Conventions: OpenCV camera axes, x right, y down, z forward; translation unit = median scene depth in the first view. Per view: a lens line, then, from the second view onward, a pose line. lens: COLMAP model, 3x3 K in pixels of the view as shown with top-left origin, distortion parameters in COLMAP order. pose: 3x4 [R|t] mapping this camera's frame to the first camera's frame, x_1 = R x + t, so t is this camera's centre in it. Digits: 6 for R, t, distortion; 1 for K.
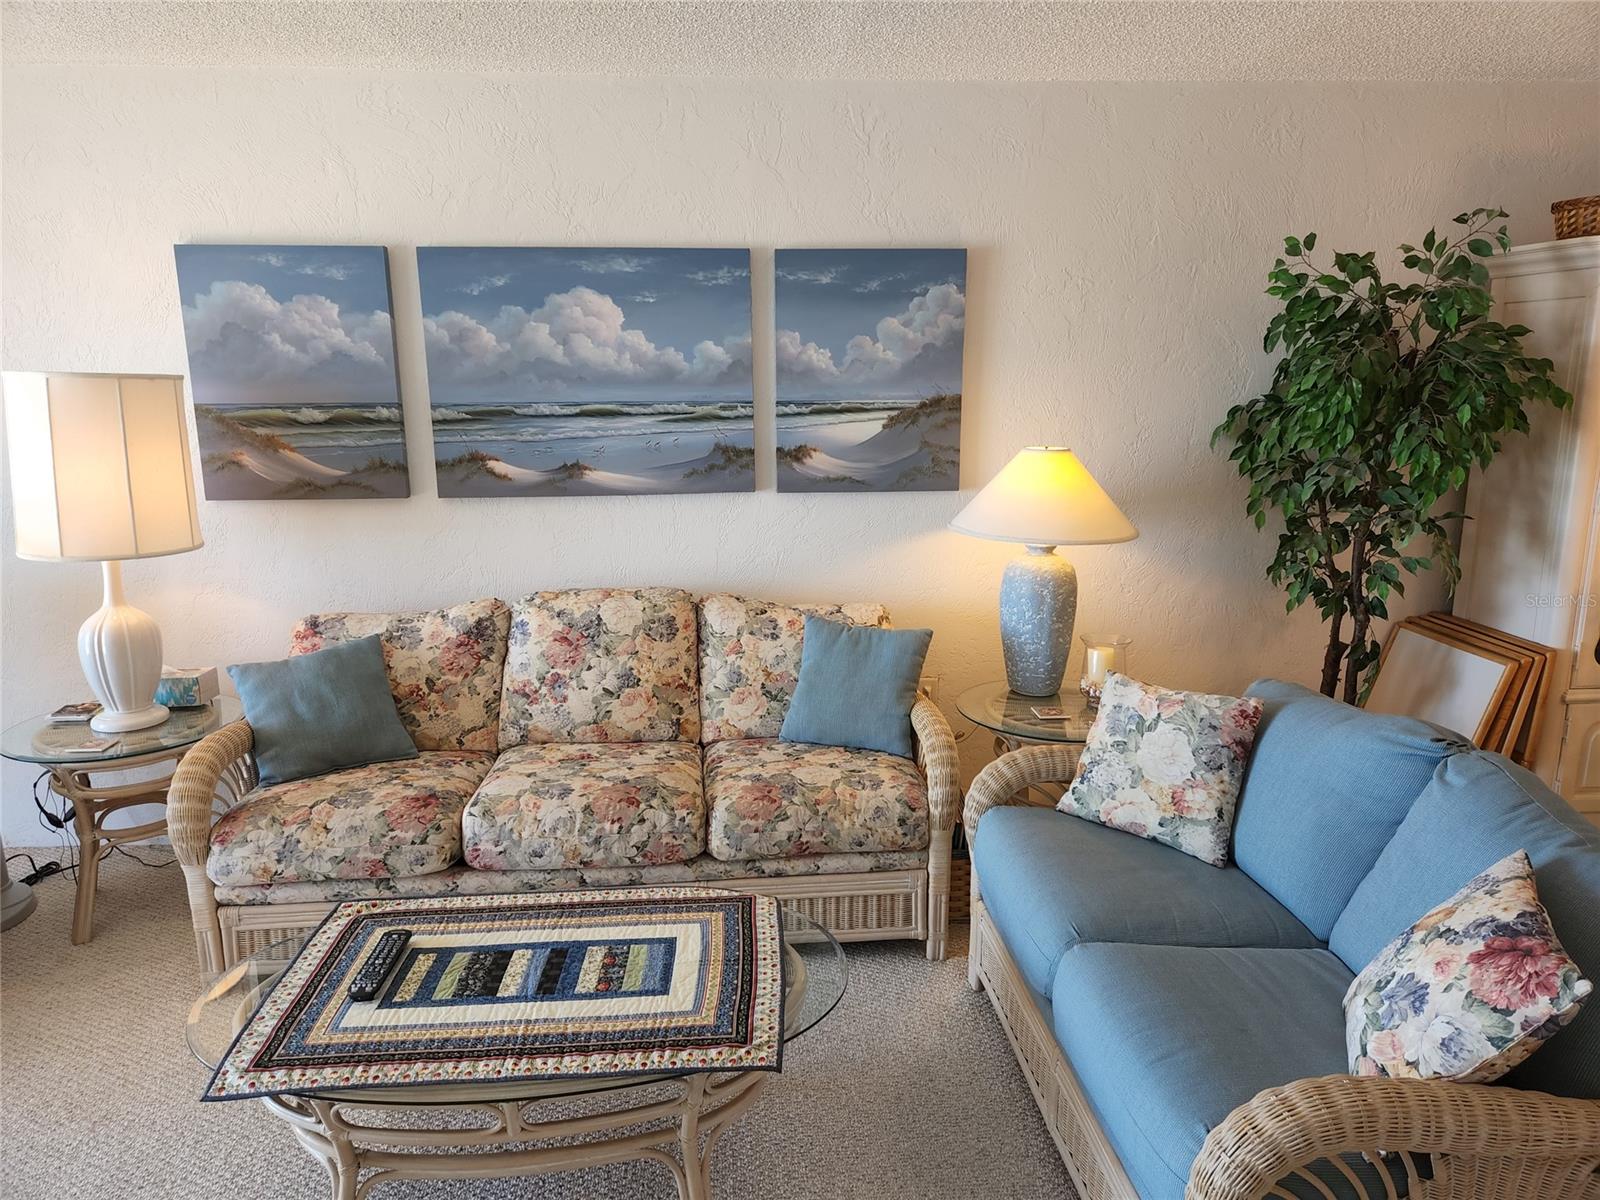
lens RADIAL K [[1070.1, 0, 796.5], [0, 1070.1, 577.9], [0, 0, 1]] dist [0.079765, -0.067055]
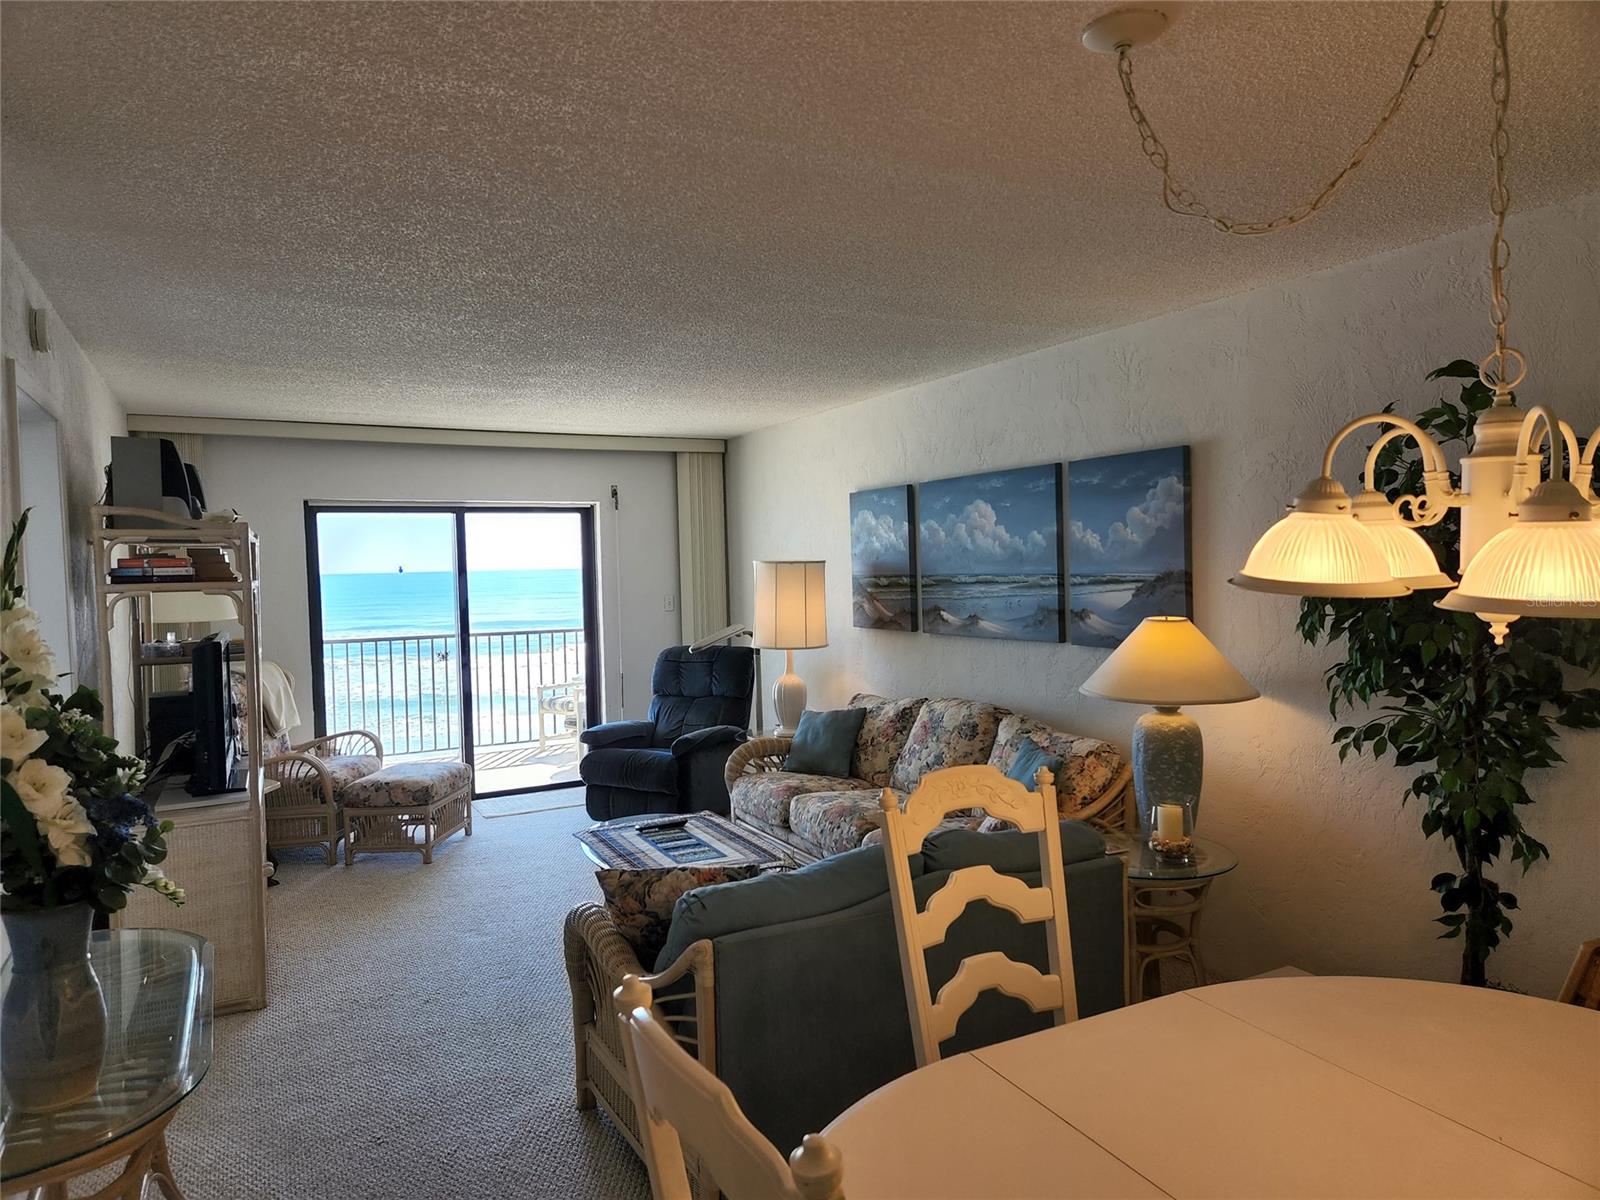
lens RADIAL K [[1070.1, 0, 790.1], [0, 1070.1, 587.5], [0, 0, 1]] dist [0.079765, -0.067055]
pose [[0.387567, 0.018573, -0.921655, 1.074087], [-0.150672, 0.987628, -0.043457, -0.041851], [0.909445, 0.155709, 0.385570, 0.197007]]
